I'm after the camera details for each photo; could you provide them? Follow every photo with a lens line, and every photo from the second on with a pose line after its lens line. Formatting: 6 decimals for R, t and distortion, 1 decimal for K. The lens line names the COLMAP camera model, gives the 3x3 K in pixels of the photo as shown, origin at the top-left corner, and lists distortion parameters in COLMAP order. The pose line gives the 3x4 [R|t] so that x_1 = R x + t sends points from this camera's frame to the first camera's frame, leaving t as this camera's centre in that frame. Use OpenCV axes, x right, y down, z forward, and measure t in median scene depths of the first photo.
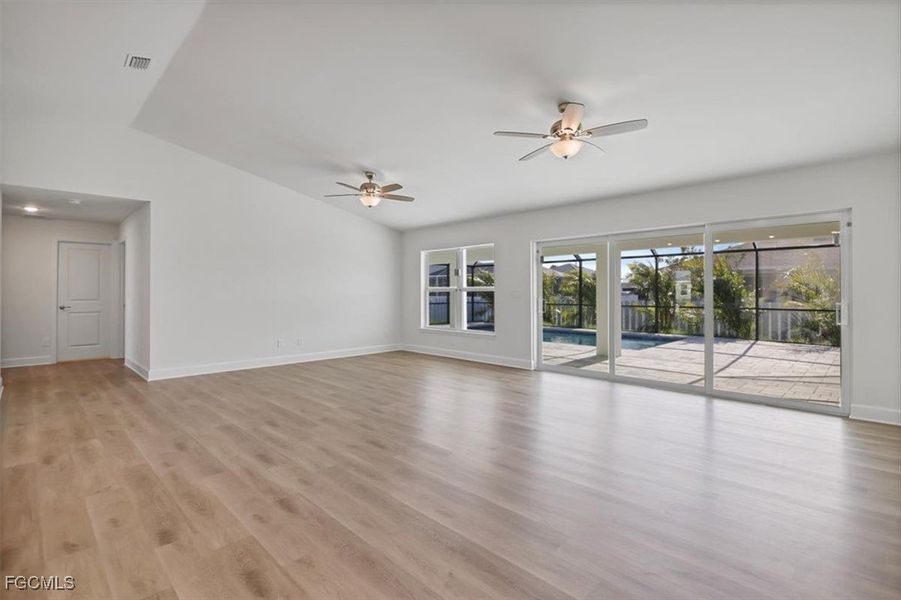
lens RADIAL K [[427.8, 0, 451.0], [0, 427.8, 288.5], [0, 0, 1]] dist [0.001754, 0.000233]
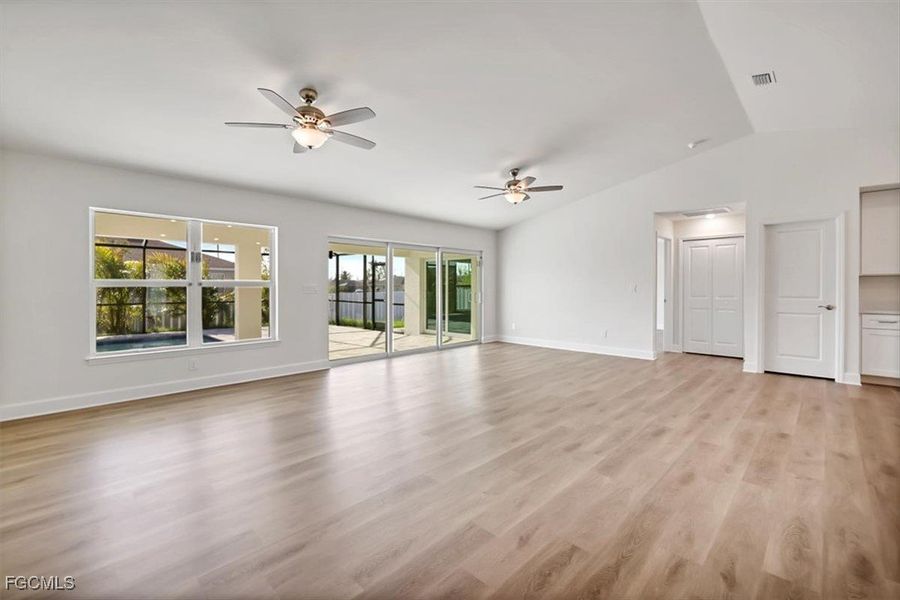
lens RADIAL K [[391.3, 0, 446.4], [0, 391.3, 290.4], [0, 0, 1]] dist [0.001407, -0.000100]
pose [[-0.015750, -0.003957, 0.999868, -1.407440], [-0.009108, 0.999951, 0.003814, 0.017329], [-0.999834, -0.009046, -0.015785, 1.520542]]
